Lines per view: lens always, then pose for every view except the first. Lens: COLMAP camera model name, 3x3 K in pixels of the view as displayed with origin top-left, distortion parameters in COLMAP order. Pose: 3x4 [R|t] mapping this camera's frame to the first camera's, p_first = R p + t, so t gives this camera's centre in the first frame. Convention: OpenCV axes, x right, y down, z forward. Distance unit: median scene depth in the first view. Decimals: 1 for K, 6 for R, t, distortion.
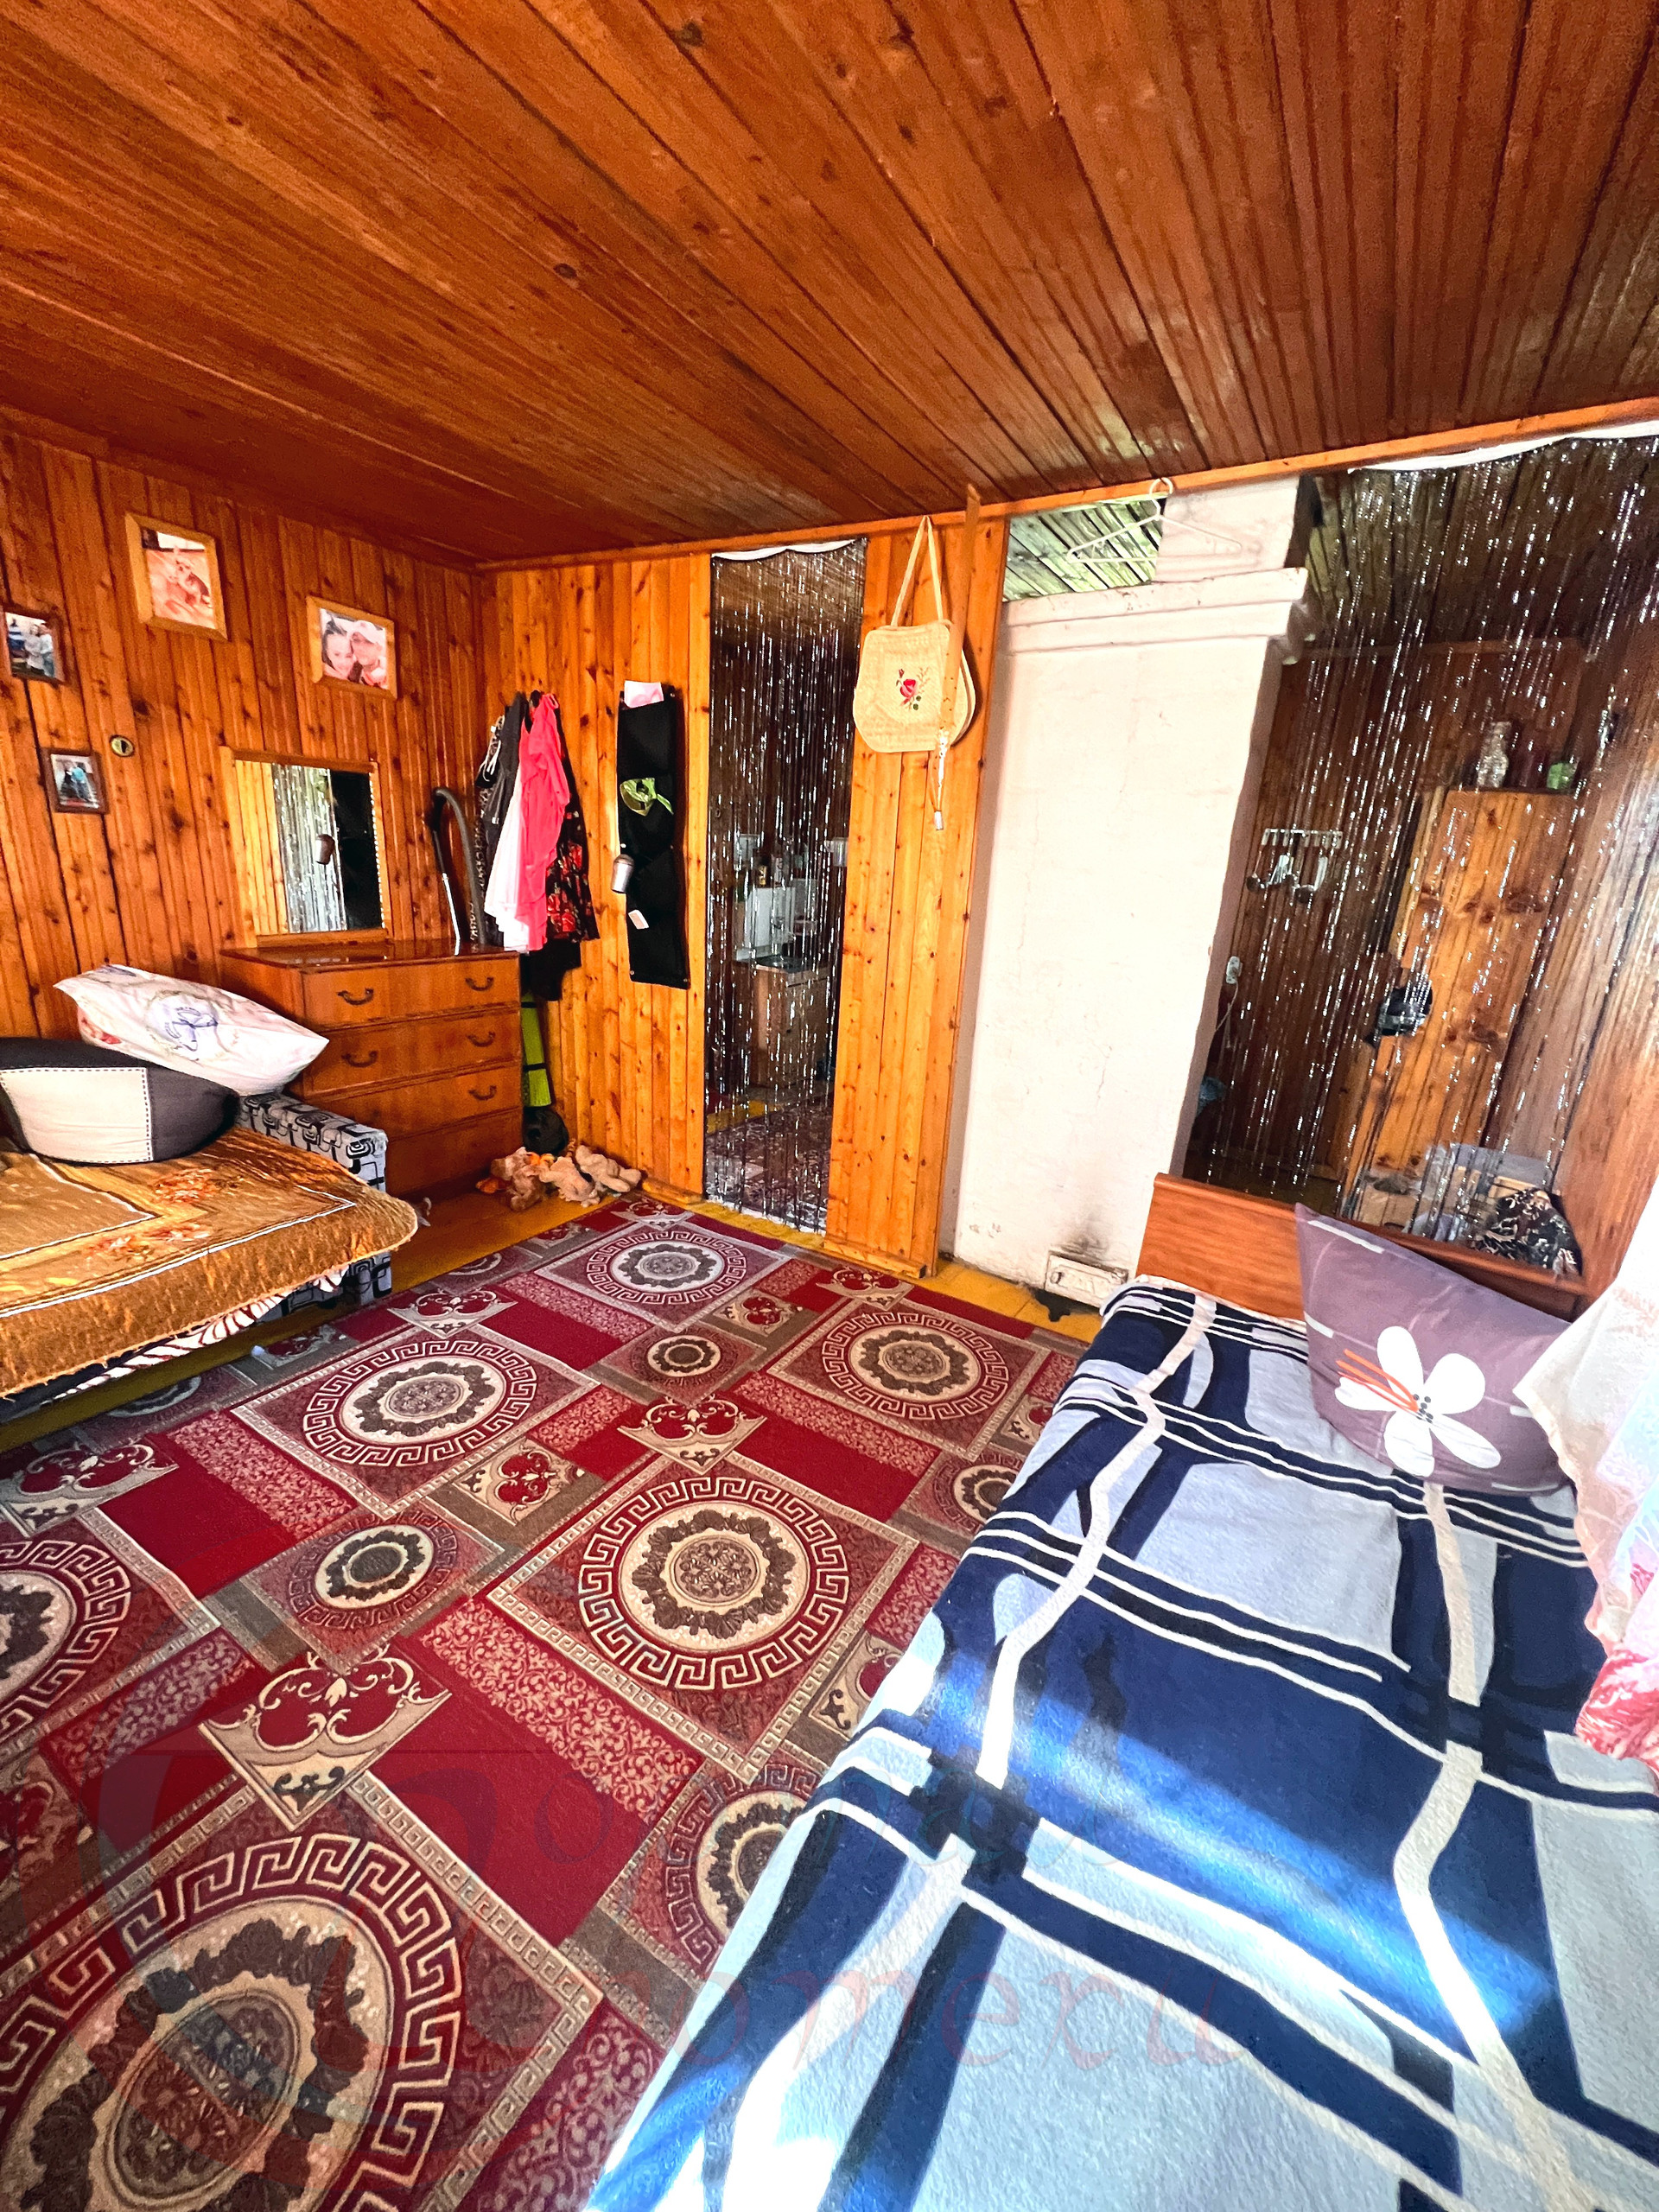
lens RADIAL K [[875.3, 0, 832.6], [0, 875.3, 1109.5], [0, 0, 1]] dist [0.002358, 0.000079]
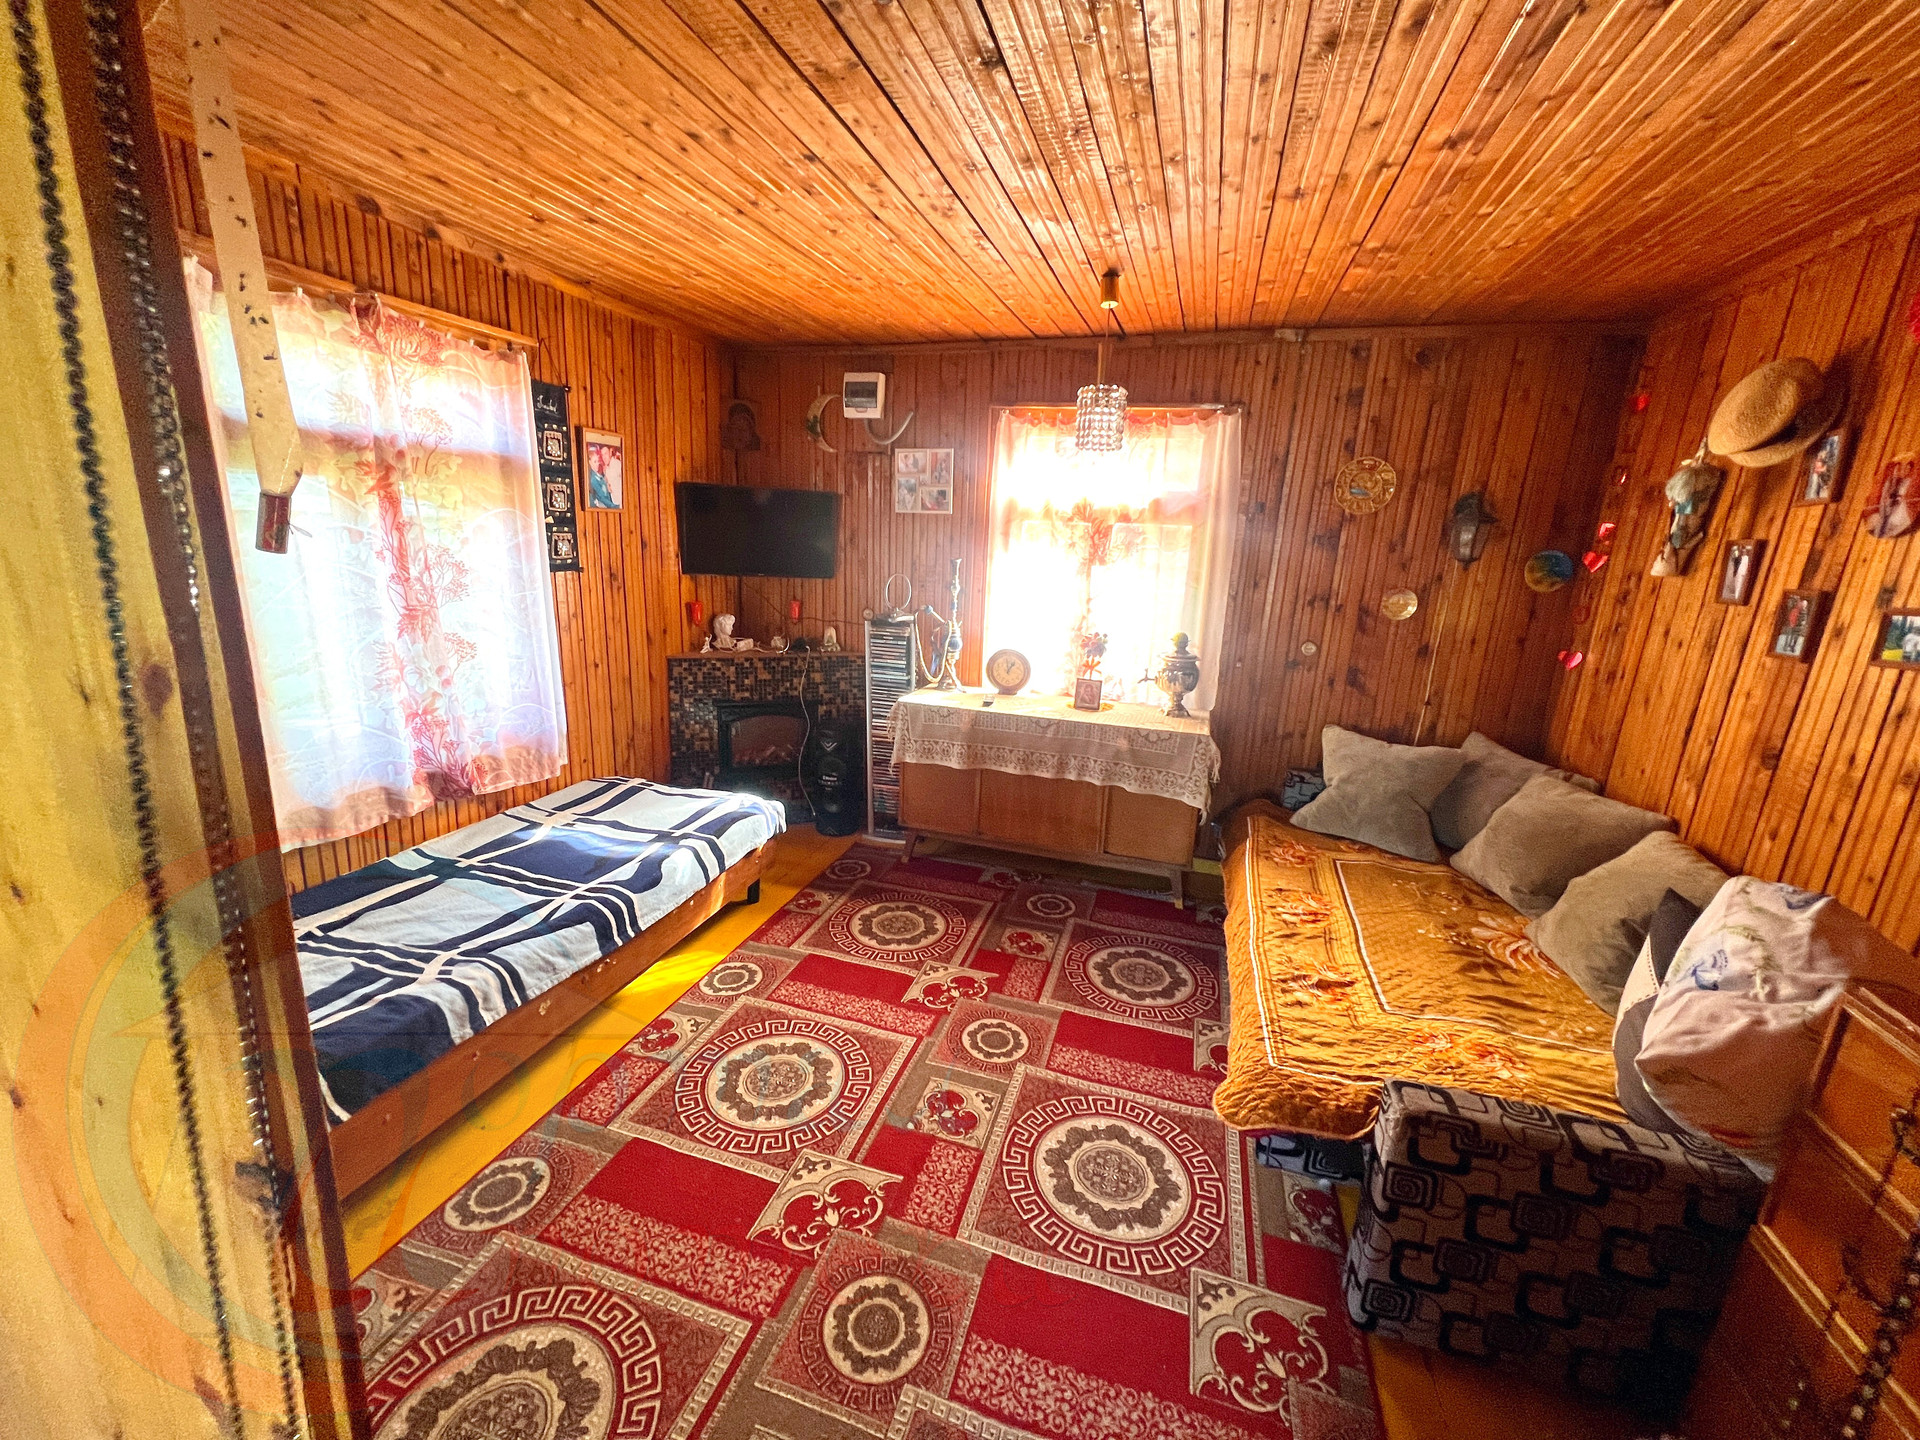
lens RADIAL K [[759.8, 0, 958.0], [0, 759.8, 723.6], [0, 0, 1]] dist [0.002358, 0.000079]
pose [[-0.965893, -0.052592, -0.253546, -0.071458], [-0.174002, 0.856966, 0.485112, -0.567411], [0.191767, 0.512683, -0.836888, 1.675454]]
